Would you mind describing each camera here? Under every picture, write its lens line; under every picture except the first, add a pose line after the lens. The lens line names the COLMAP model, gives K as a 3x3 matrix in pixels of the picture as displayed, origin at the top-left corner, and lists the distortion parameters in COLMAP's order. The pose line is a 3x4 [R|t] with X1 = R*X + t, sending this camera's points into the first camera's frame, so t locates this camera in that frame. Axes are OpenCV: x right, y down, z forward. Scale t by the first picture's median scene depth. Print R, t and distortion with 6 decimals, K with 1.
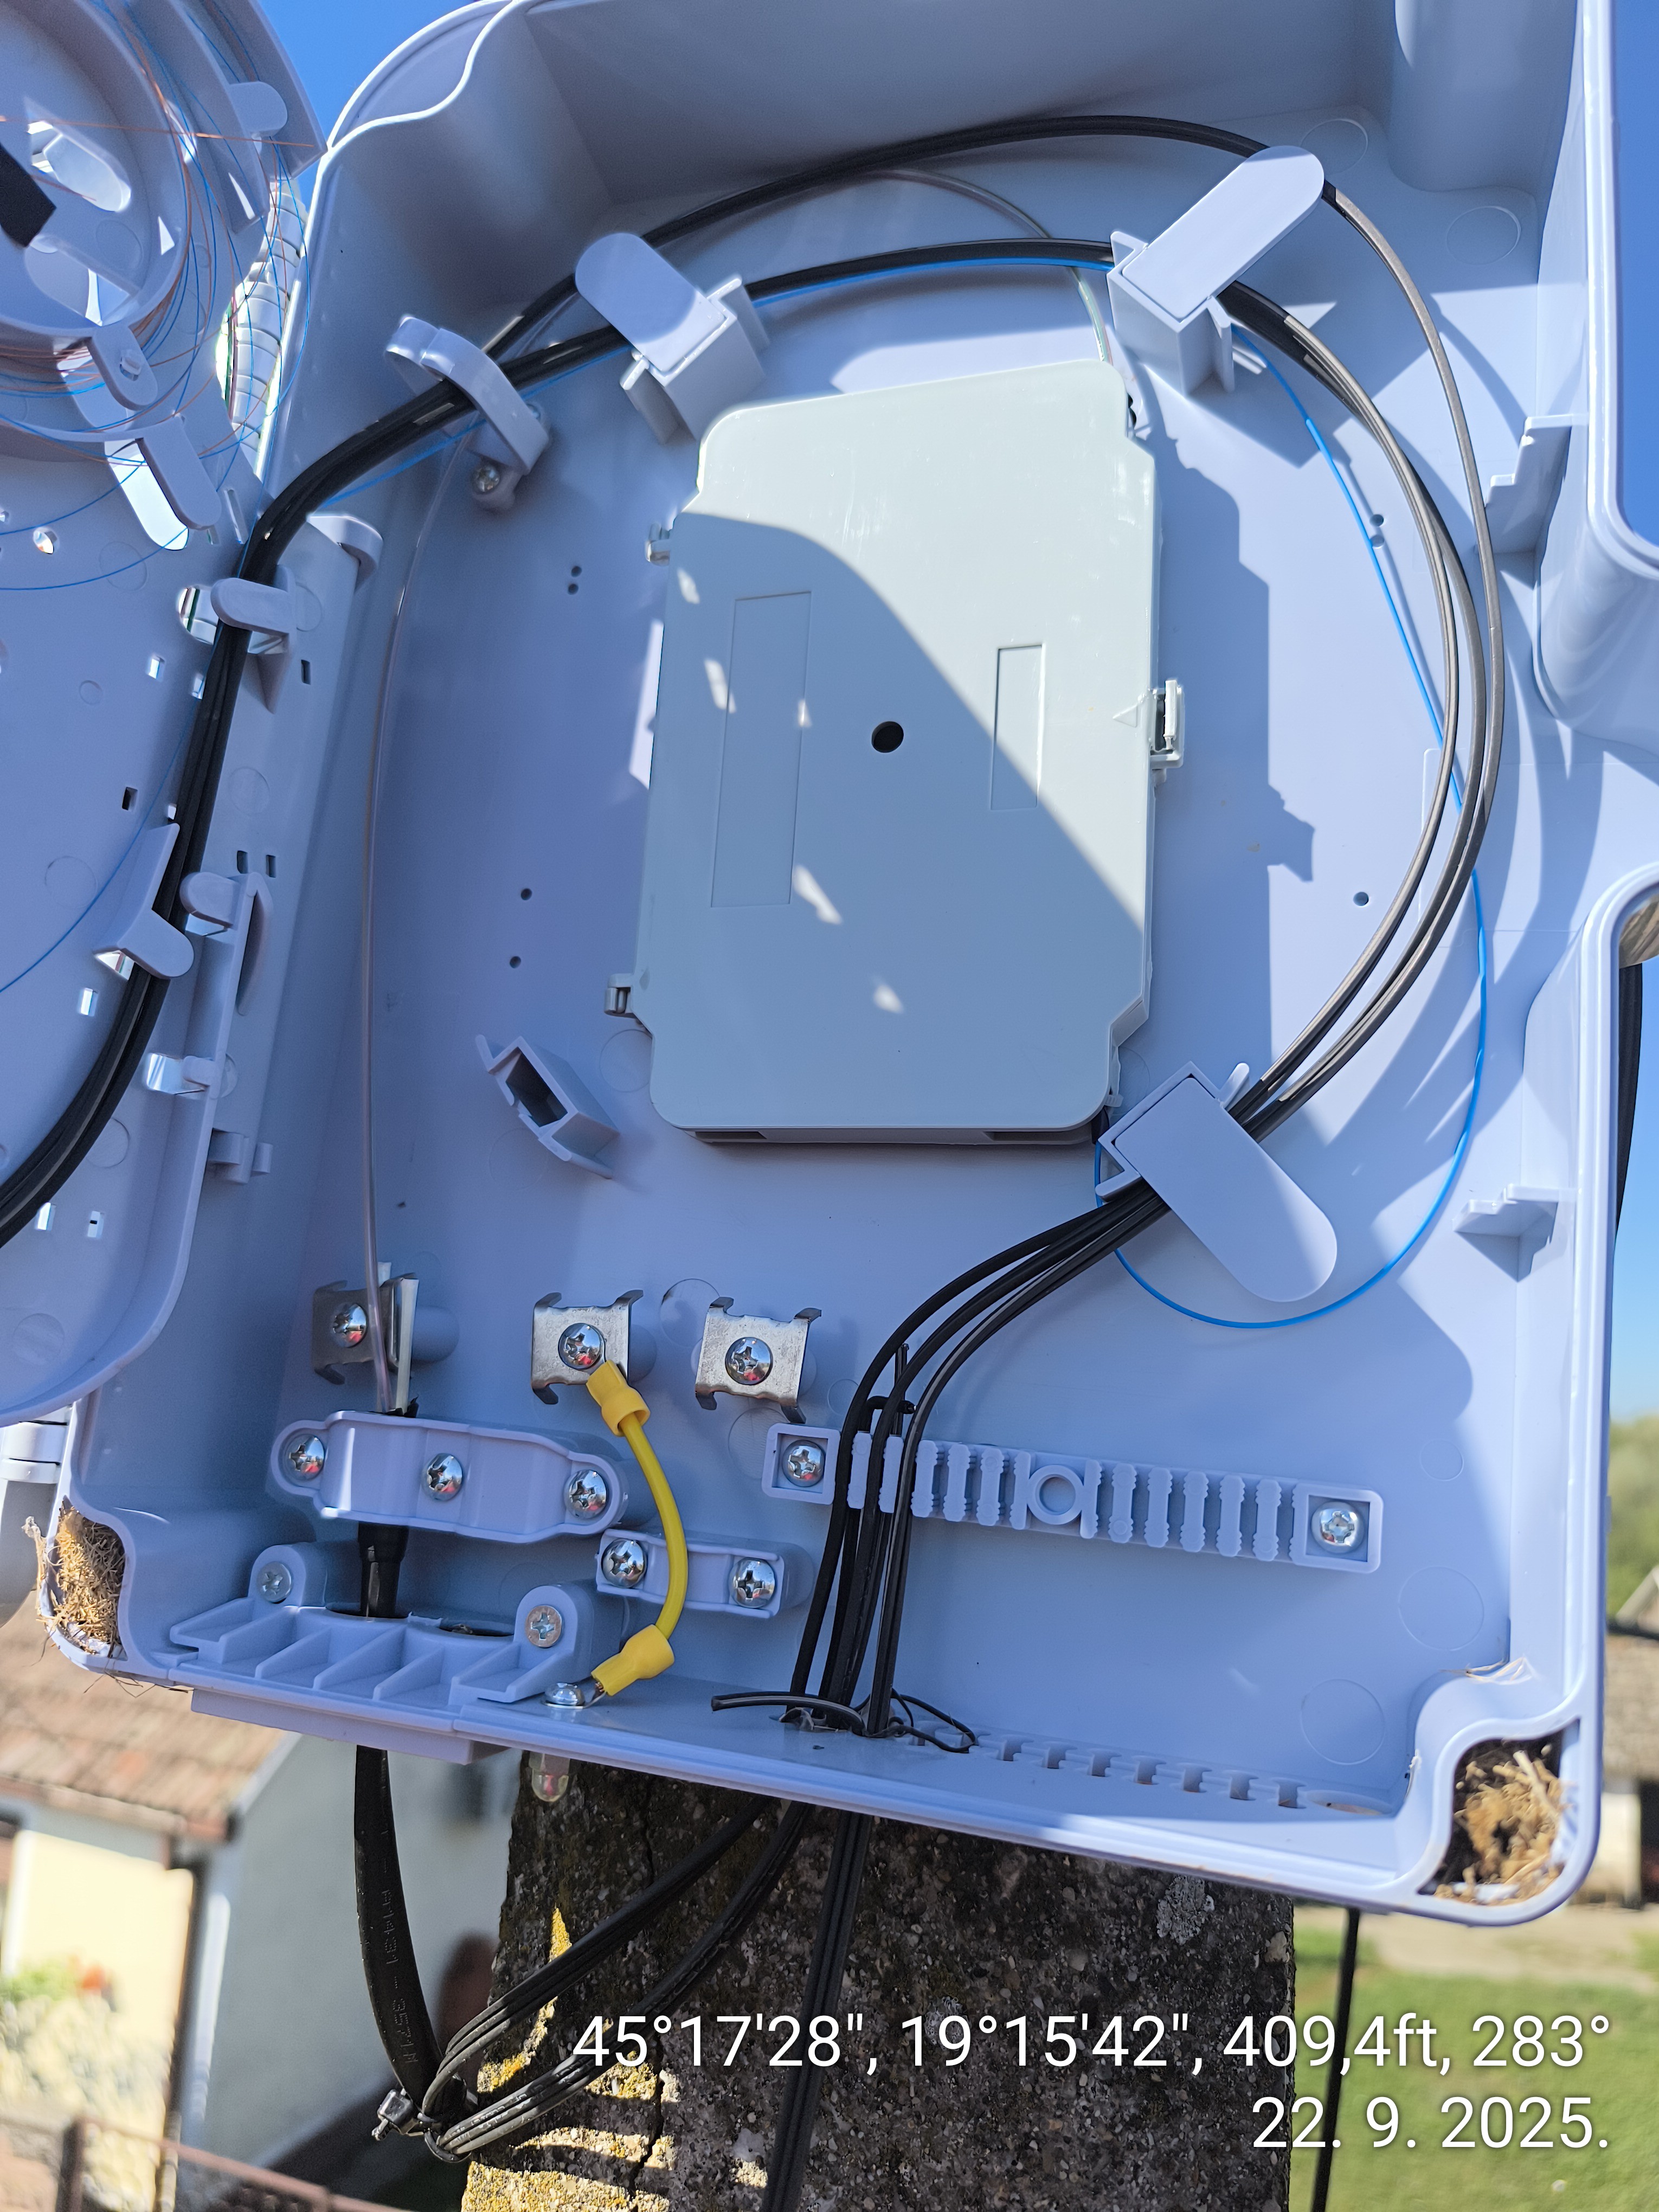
lens RADIAL K [[1537.6, 0, 824.3], [0, 1537.6, 1149.3], [0, 0, 1]] dist [-0.009753, -0.016666]
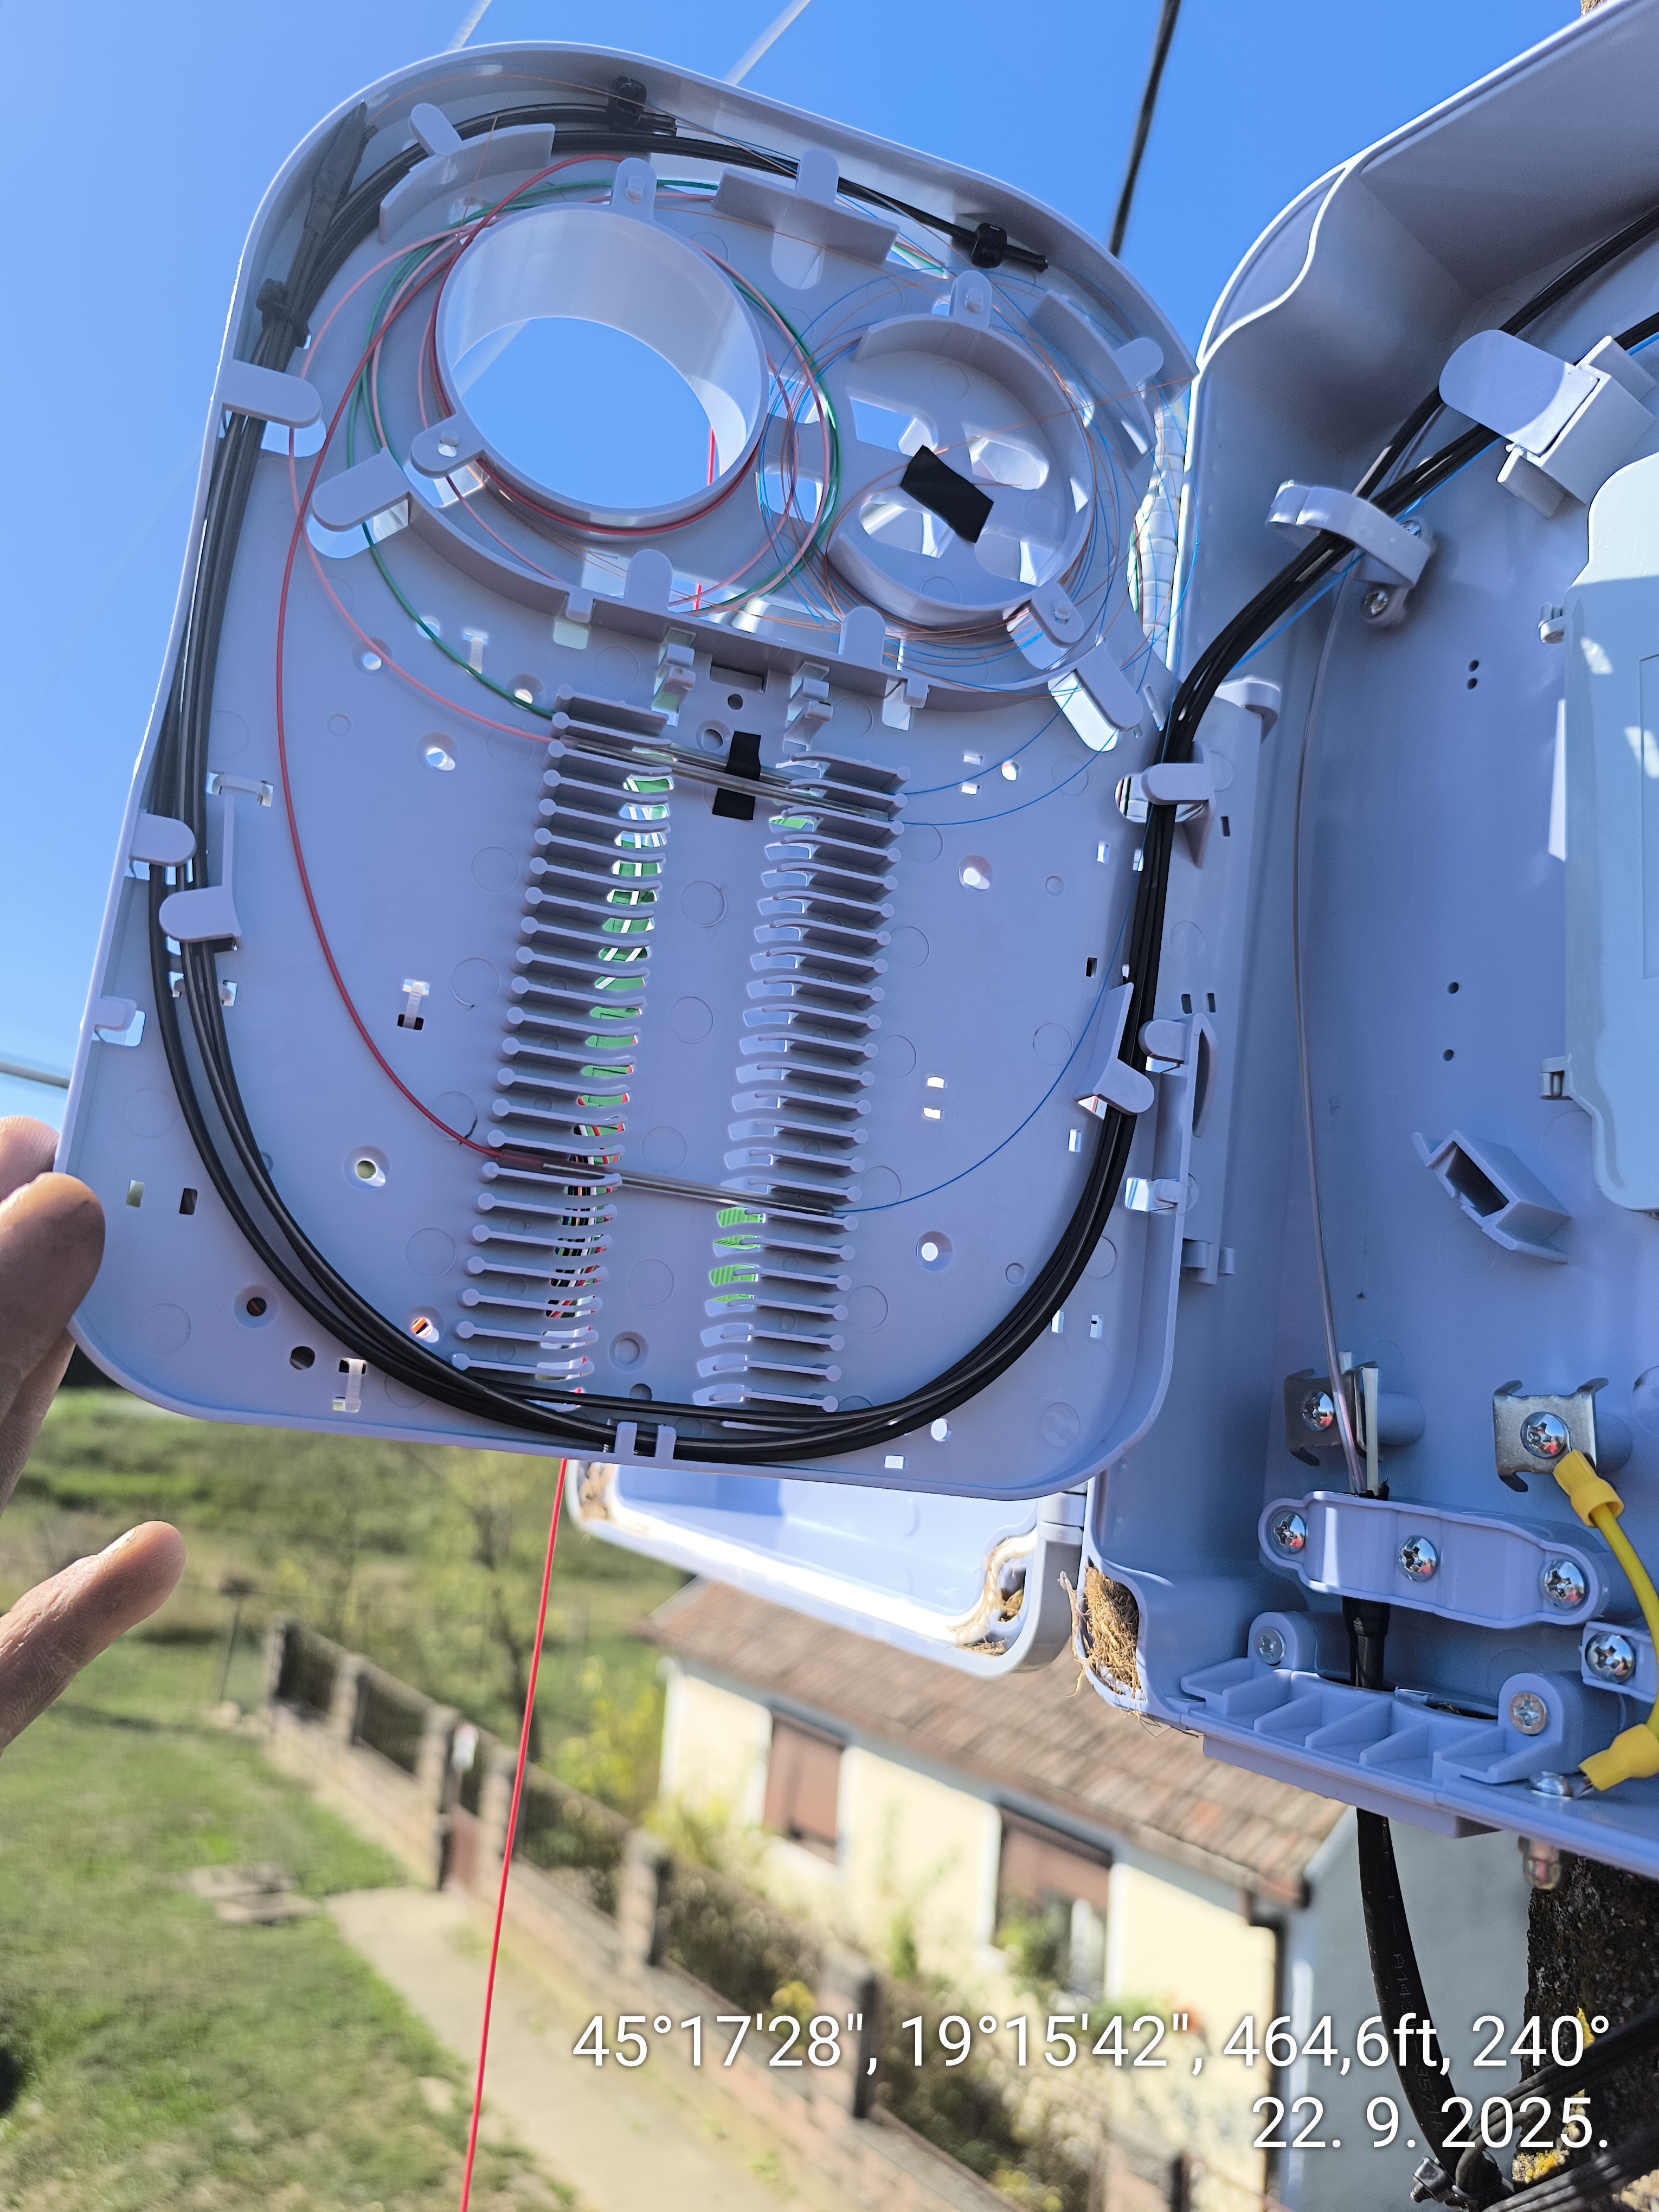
lens RADIAL K [[1537.6, 0, 824.3], [0, 1537.6, 1149.3], [0, 0, 1]] dist [-0.009753, -0.016666]
pose [[0.800242, -0.096876, -0.591800, 0.071505], [0.072032, 0.995248, -0.065517, -0.024001], [0.595335, 0.009801, 0.803418, -0.080790]]
